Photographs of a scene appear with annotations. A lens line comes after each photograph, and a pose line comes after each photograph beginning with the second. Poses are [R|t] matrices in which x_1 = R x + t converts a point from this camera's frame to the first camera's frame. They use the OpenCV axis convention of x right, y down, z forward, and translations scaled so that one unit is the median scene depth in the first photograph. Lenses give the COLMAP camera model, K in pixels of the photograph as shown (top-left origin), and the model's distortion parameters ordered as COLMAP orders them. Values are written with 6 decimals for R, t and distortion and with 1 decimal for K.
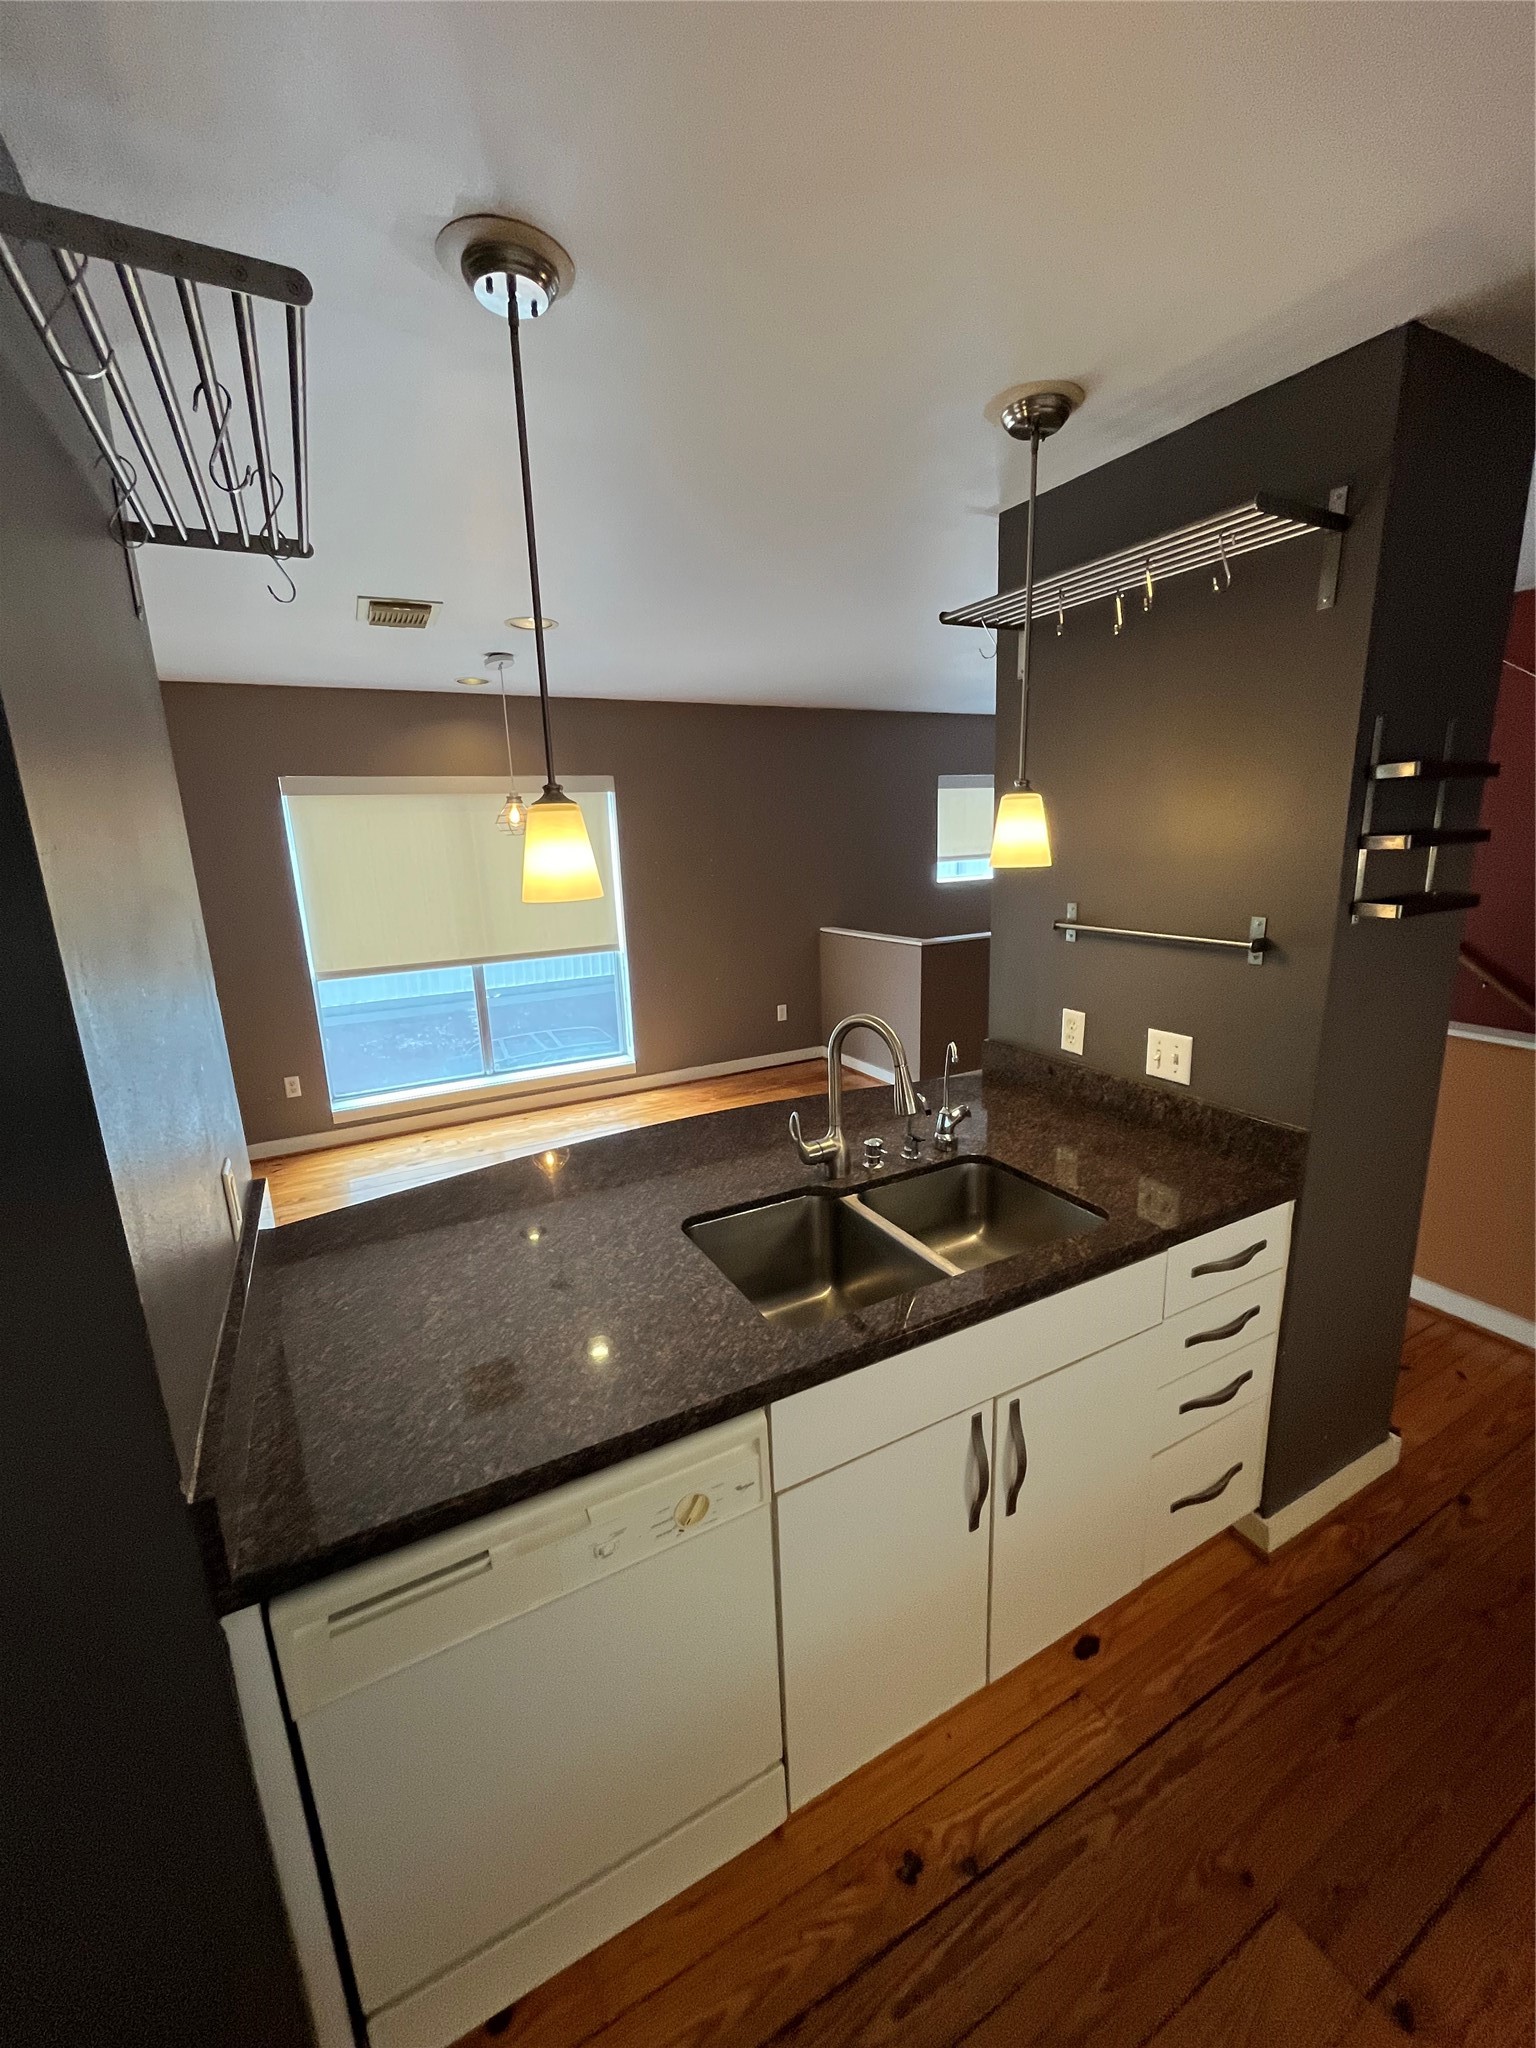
lens RADIAL K [[830.4, 0, 767.1], [0, 830.4, 1023.6], [0, 0, 1]] dist [-0.002538, -0.000634]
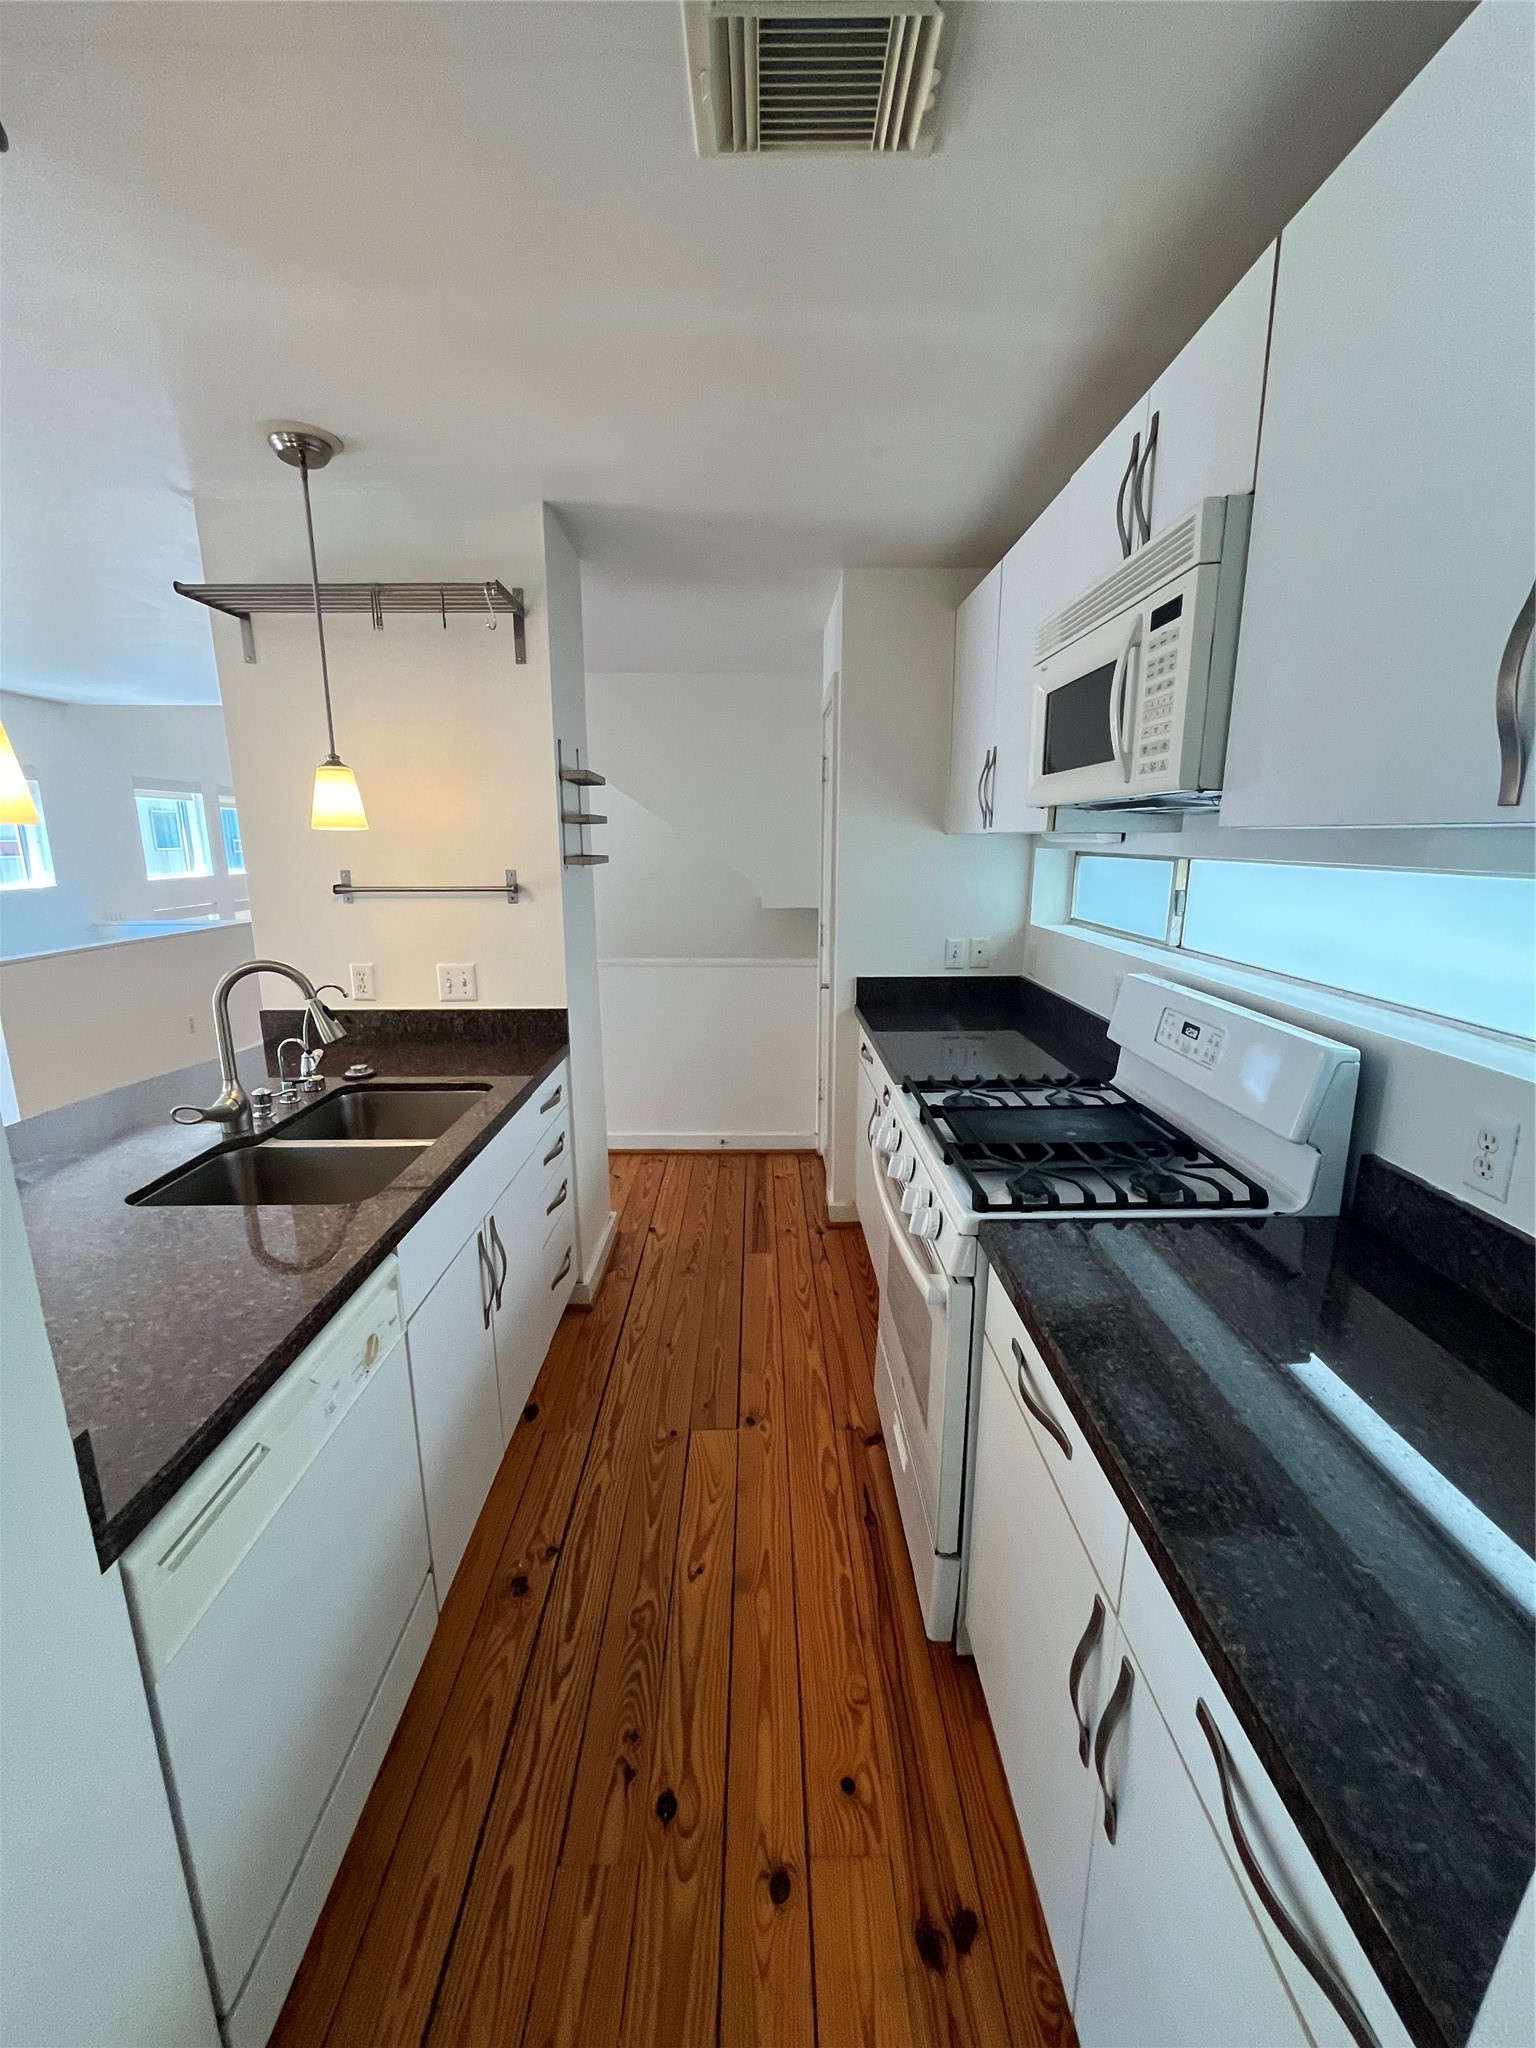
lens RADIAL K [[830.4, 0, 775.7], [0, 830.4, 1023.5], [0, 0, 1]] dist [-0.002538, -0.000634]
pose [[0.459467, -0.163359, 0.873043, -0.567384], [0.187429, 0.978639, 0.084477, 0.112131], [-0.868194, 0.124819, 0.480271, -0.072092]]
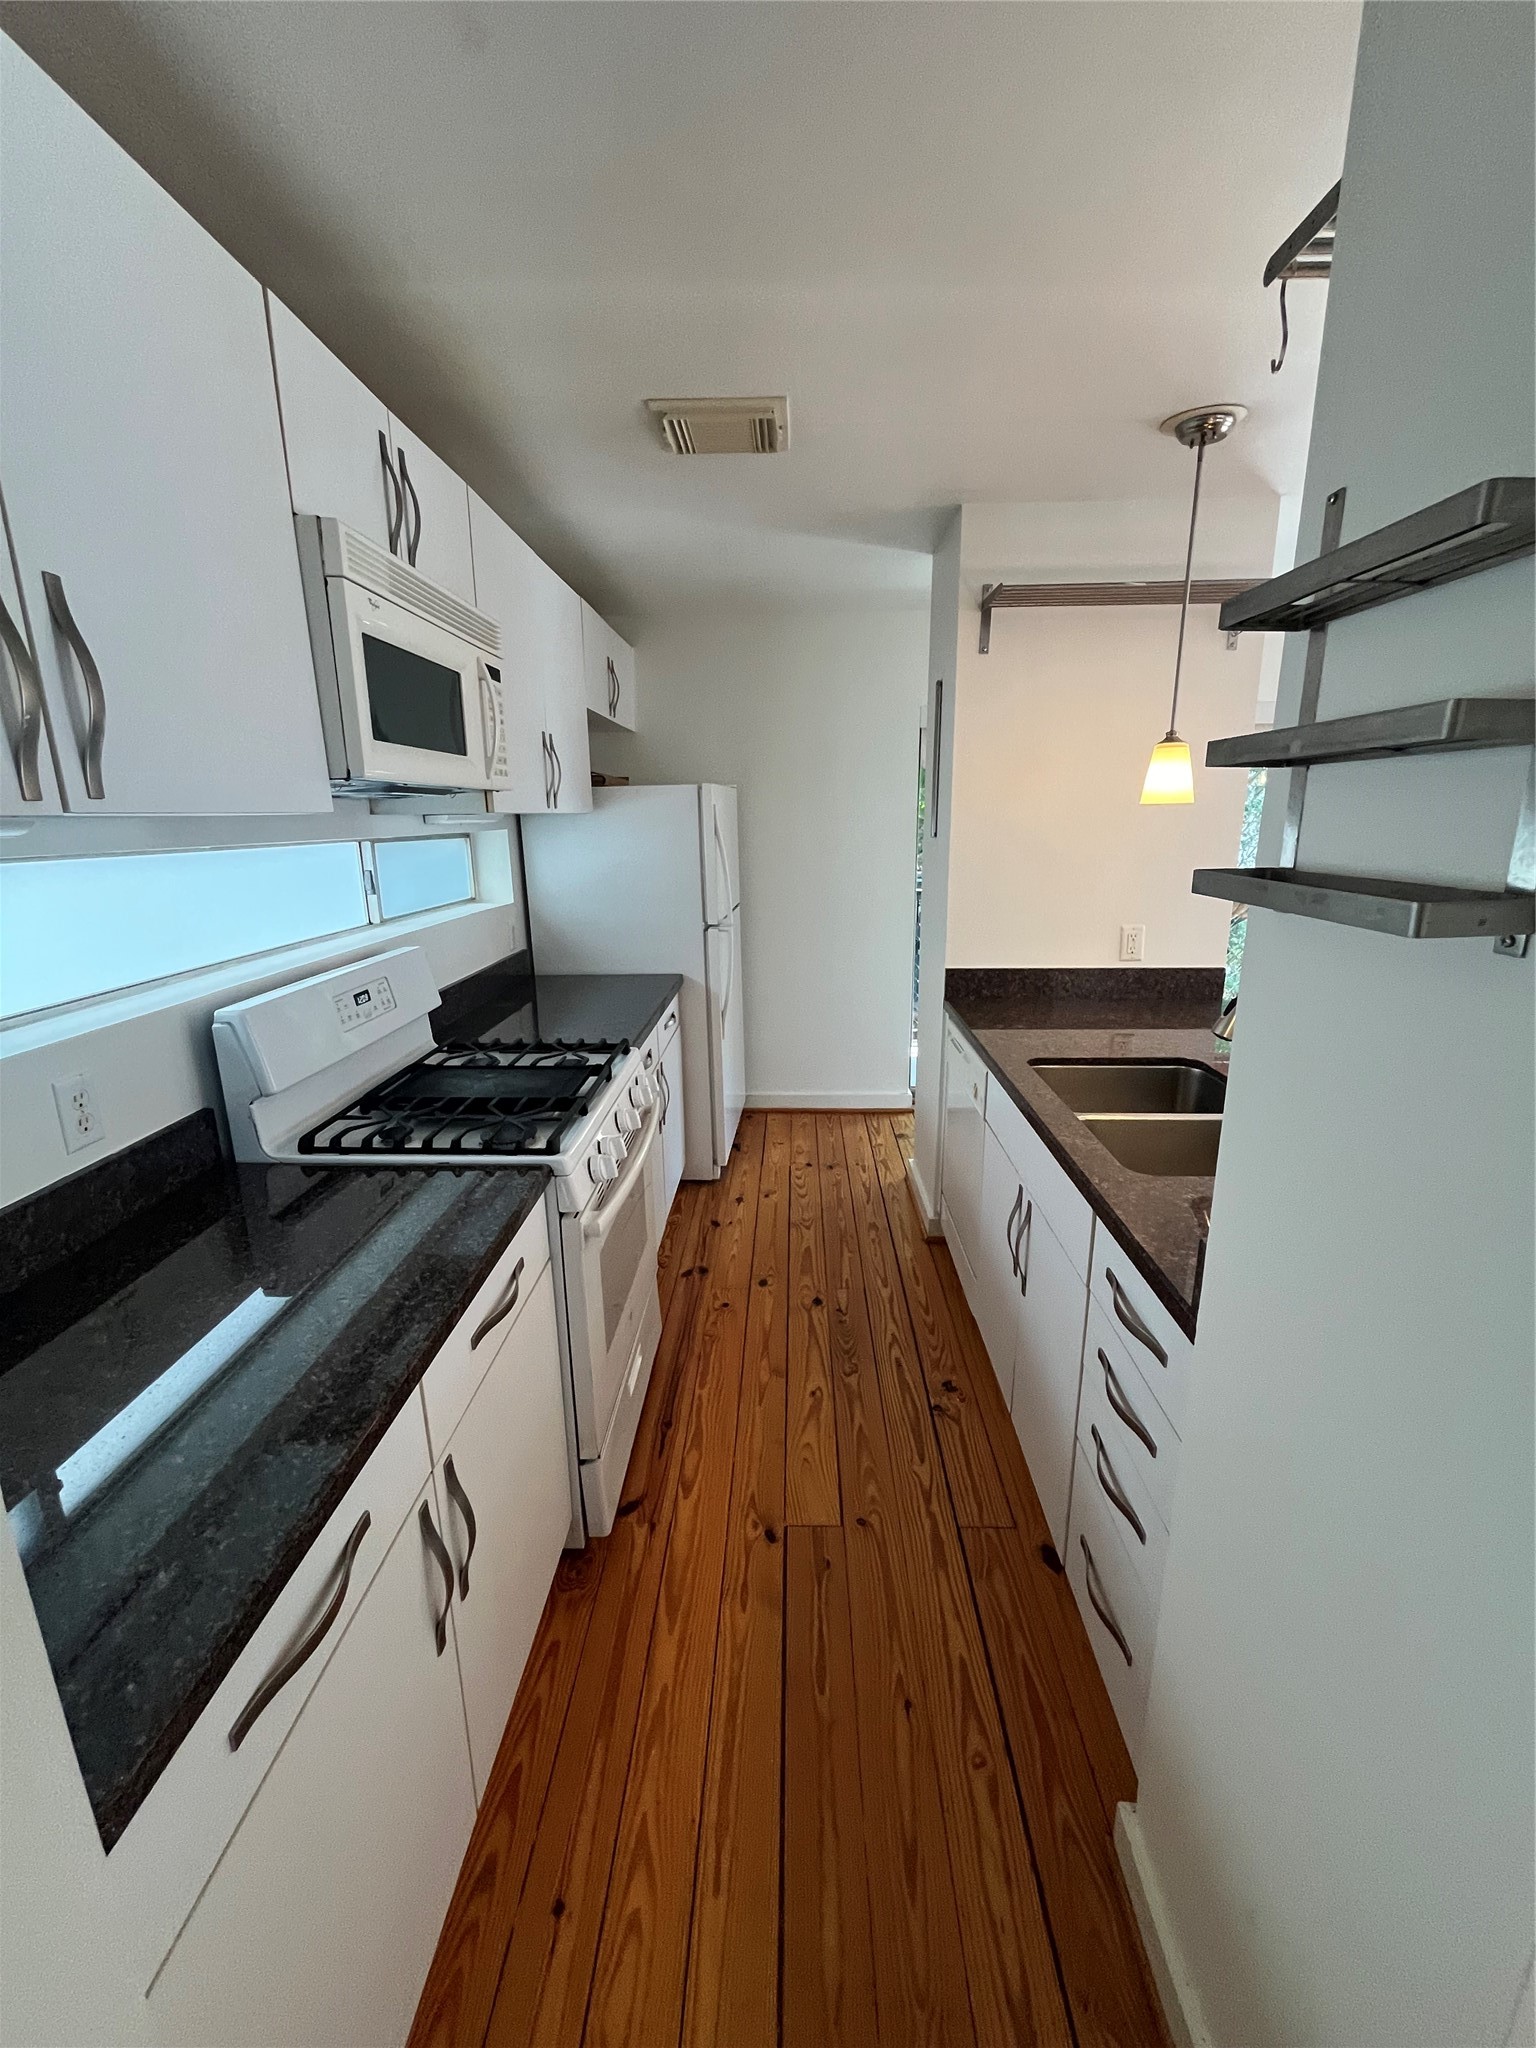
lens RADIAL K [[830.4, 0, 775.7], [0, 830.4, 1019.1], [0, 0, 1]] dist [-0.002538, -0.000634]
pose [[-0.496707, 0.244630, -0.832730, 1.421415], [-0.172283, 0.912573, 0.370849, -0.214469], [0.850647, 0.327668, -0.411136, 1.031694]]
